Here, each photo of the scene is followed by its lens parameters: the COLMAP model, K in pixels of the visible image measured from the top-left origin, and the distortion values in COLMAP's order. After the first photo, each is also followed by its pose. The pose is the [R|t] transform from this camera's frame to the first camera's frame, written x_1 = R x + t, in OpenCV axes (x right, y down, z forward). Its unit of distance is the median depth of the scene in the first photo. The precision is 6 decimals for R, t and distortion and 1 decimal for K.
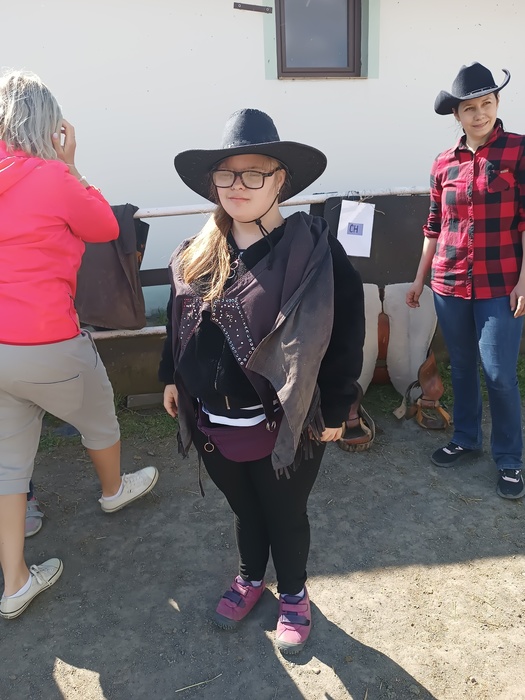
lens RADIAL K [[518.9, 0, 262.5], [0, 518.9, 350.0], [0, 0, 1]] dist [0.004762, 0.003101]
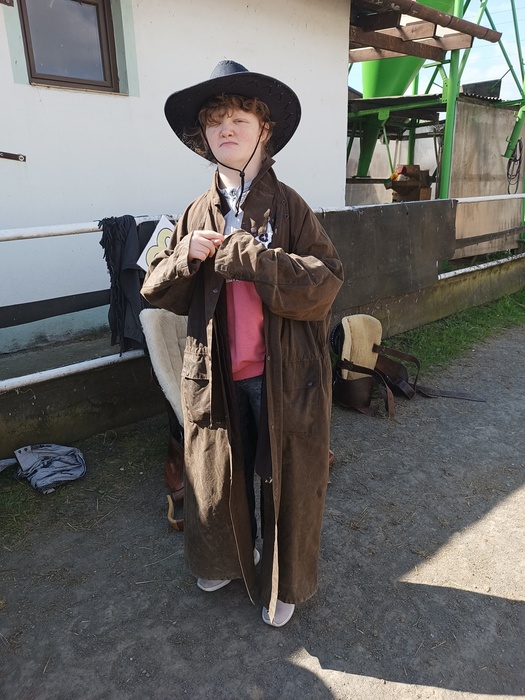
lens RADIAL K [[518.9, 0, 262.5], [0, 518.9, 350.0], [0, 0, 1]] dist [0.004762, 0.003101]
pose [[0.878135, -0.125059, 0.461777, -0.084869], [0.145121, 0.989381, -0.008021, -0.022334], [-0.455871, 0.074057, 0.886960, 0.090383]]
